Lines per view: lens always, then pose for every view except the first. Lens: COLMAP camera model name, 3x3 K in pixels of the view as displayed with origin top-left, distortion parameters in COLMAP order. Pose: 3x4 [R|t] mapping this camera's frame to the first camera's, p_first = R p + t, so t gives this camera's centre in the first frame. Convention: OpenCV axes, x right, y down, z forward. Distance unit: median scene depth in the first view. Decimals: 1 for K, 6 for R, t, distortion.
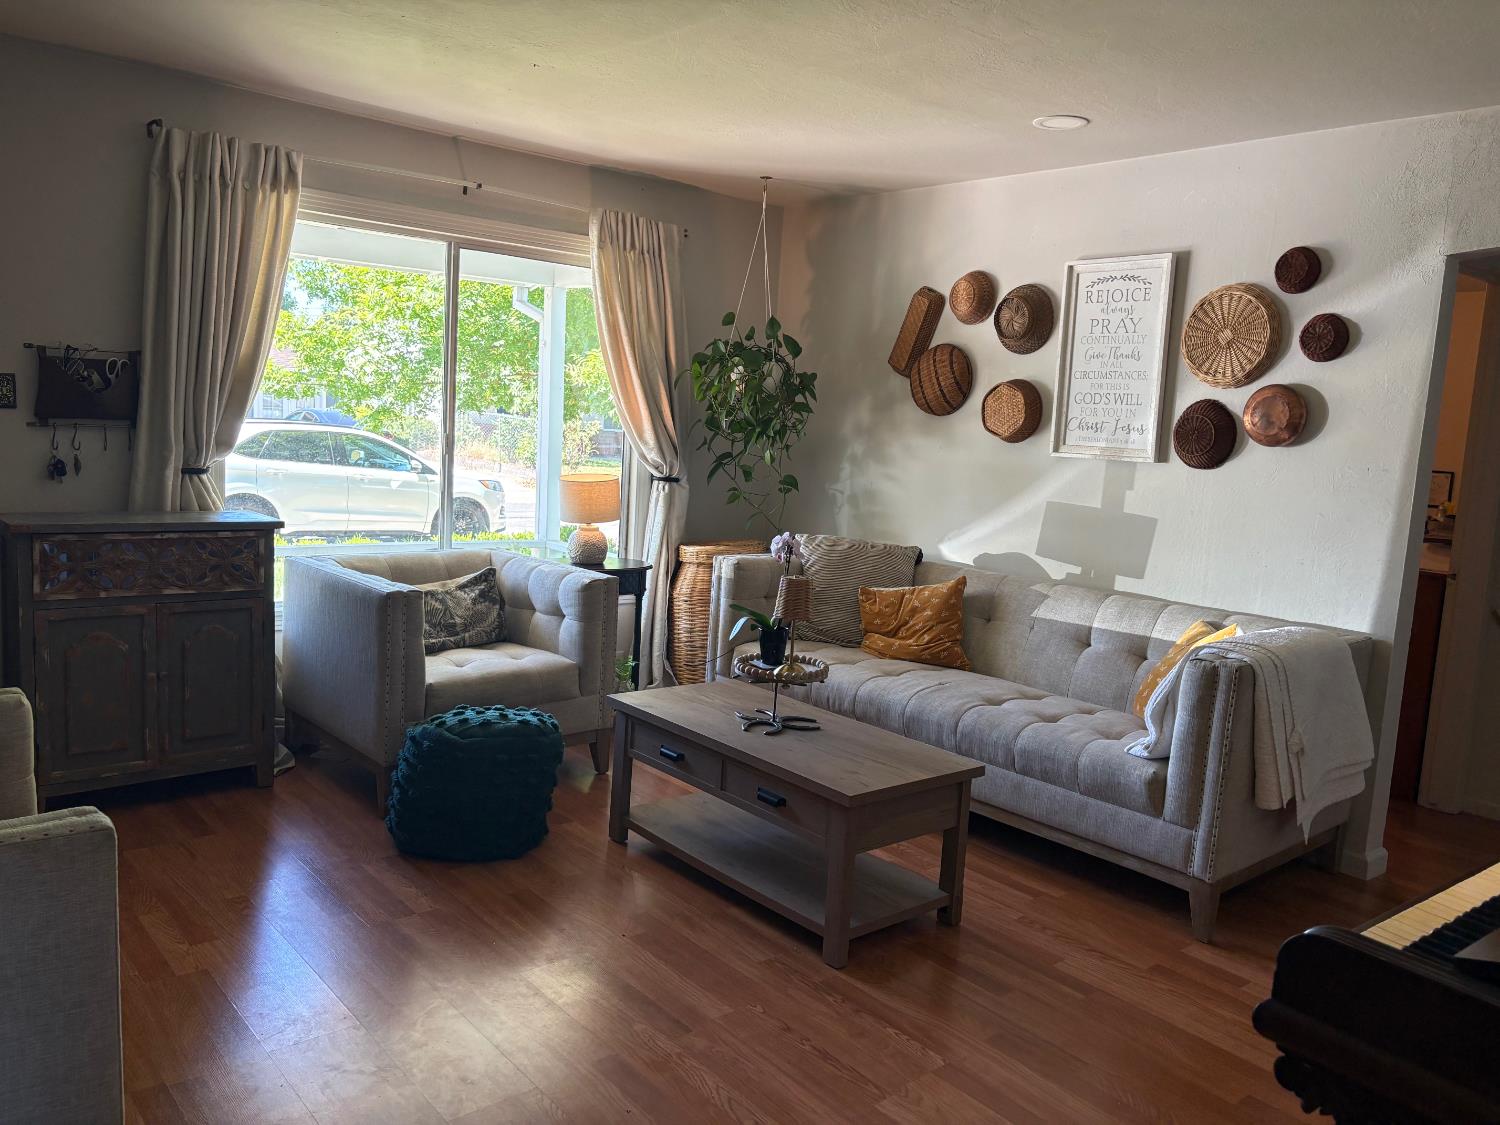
lens RADIAL K [[1120.2, 0, 750.0], [0, 1120.2, 562.5], [0, 0, 1]] dist [0.004782, 0.003503]
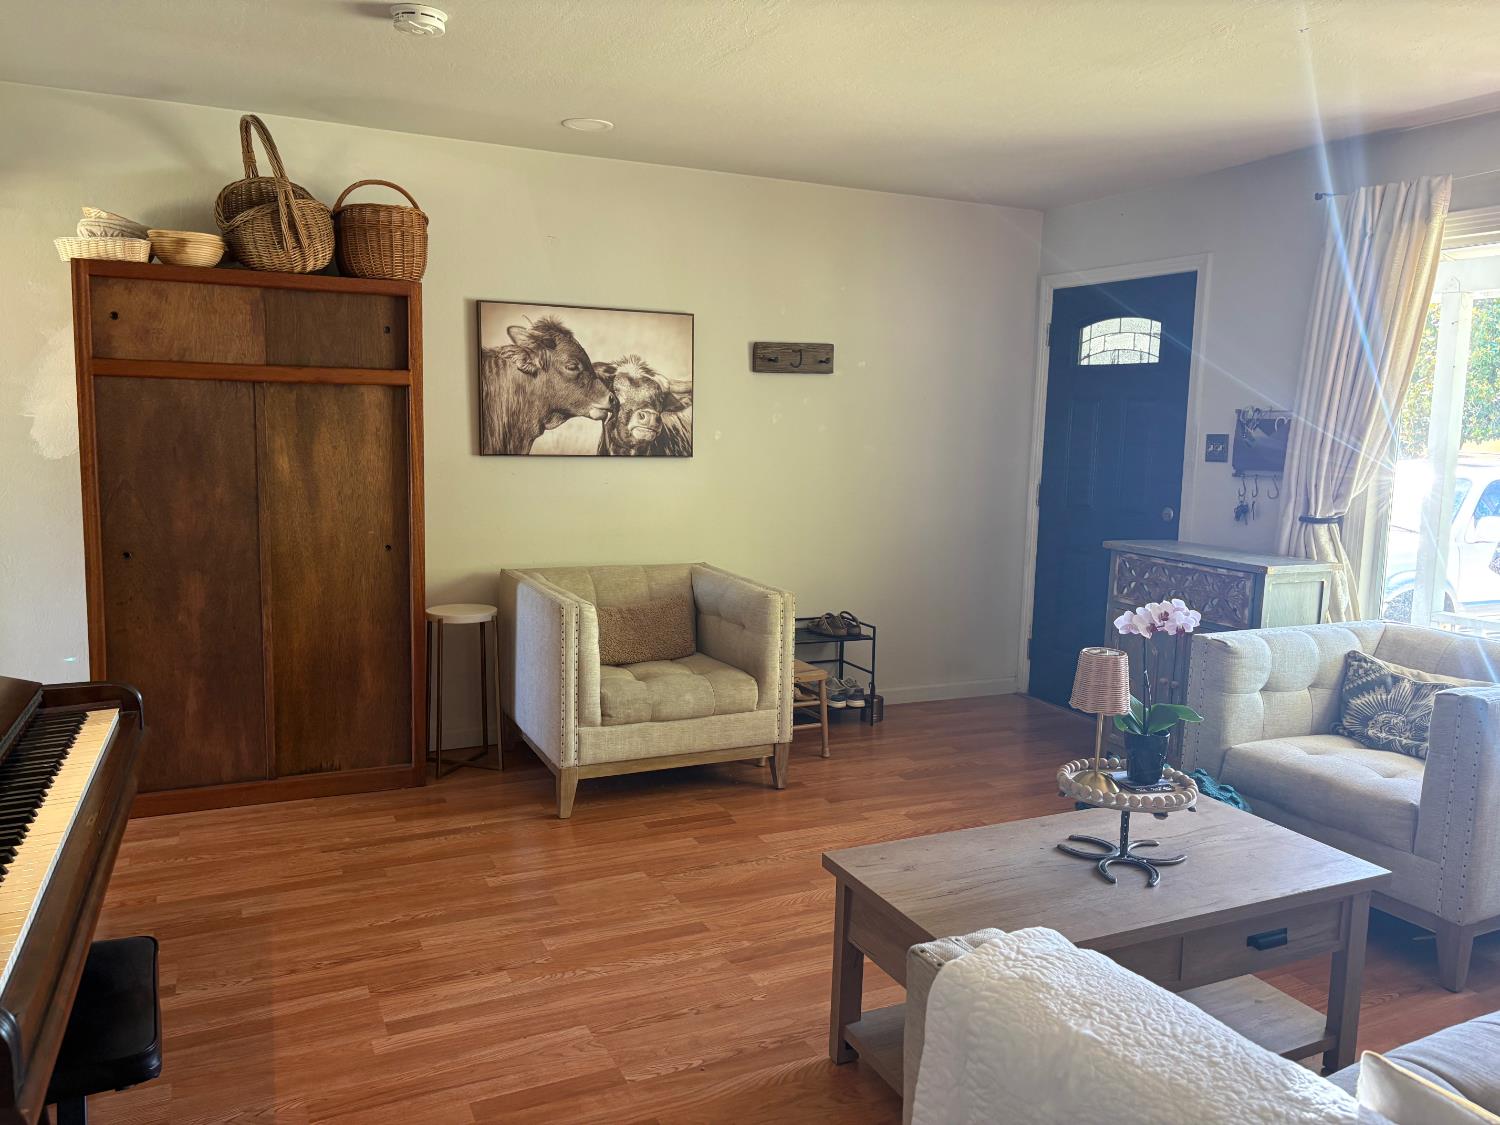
lens RADIAL K [[1120.2, 0, 750.0], [0, 1120.2, 562.5], [0, 0, 1]] dist [0.004782, 0.003503]
pose [[-0.259091, 0.058263, -0.964094, 0.686888], [-0.167050, 0.980433, 0.104144, -0.069390], [0.951297, 0.188034, -0.244289, 0.823379]]
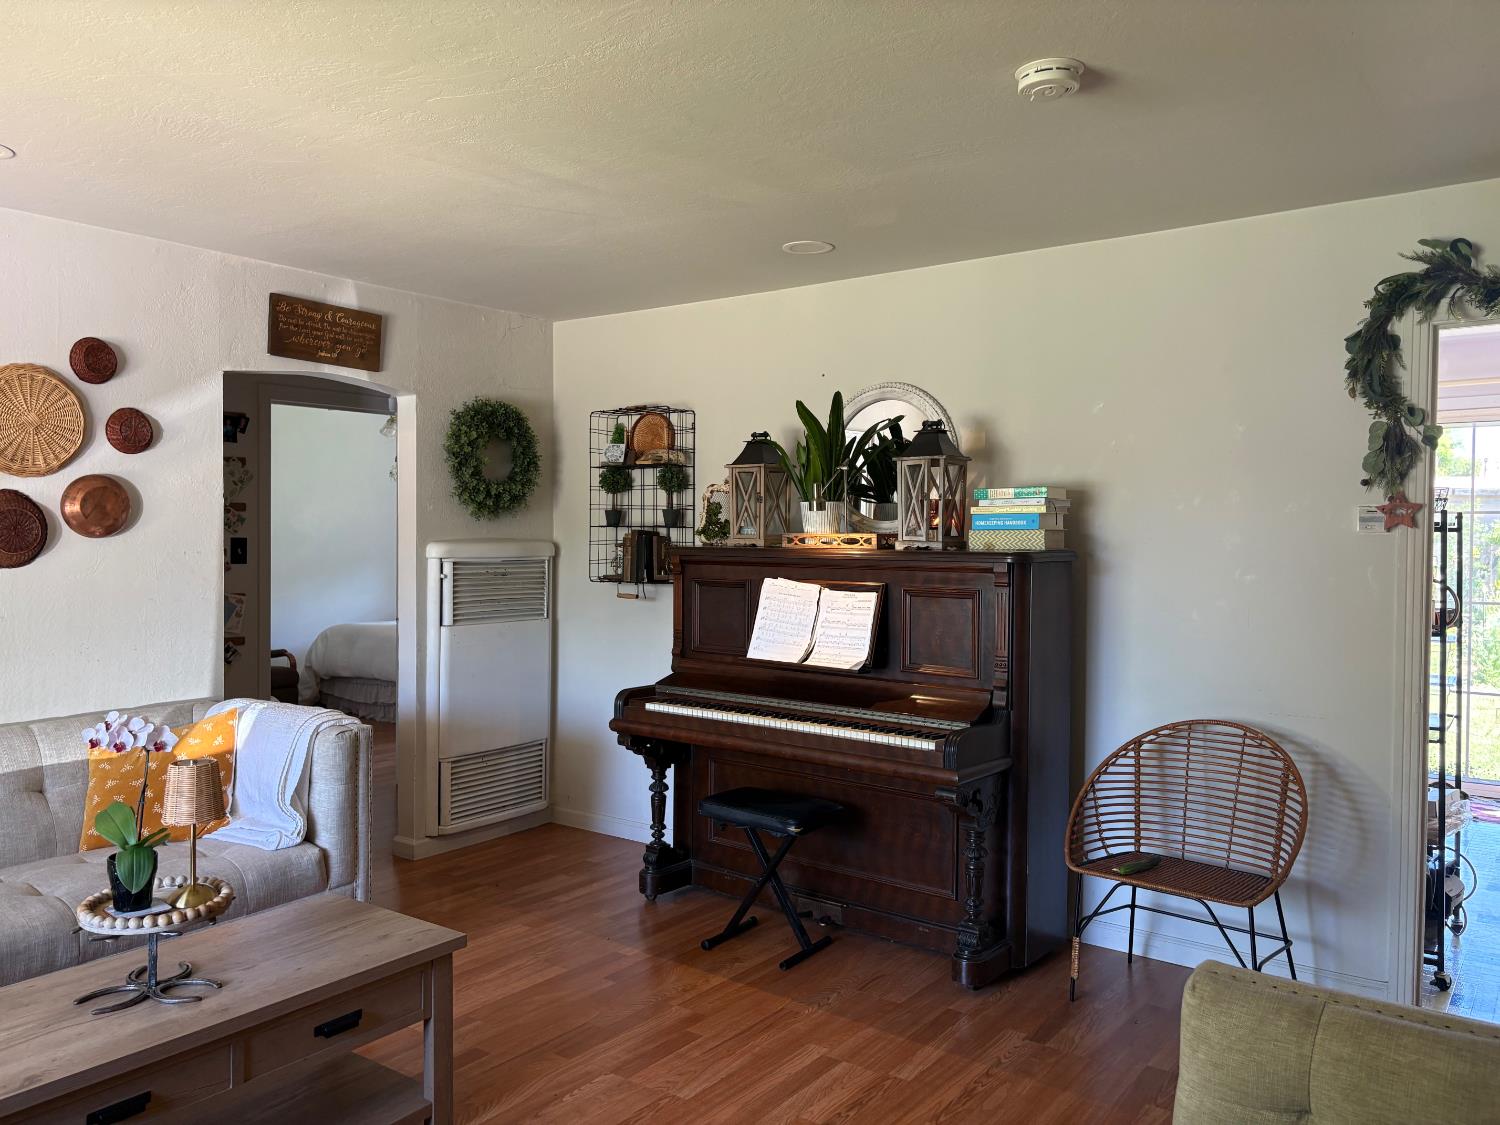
lens RADIAL K [[1120.2, 0, 750.0], [0, 1120.2, 562.5], [0, 0, 1]] dist [0.004782, 0.003503]
pose [[-0.224774, -0.088739, 0.970362, -0.634304], [0.109129, 0.987287, 0.115566, -0.137902], [-0.968281, 0.131871, -0.212232, 0.683518]]
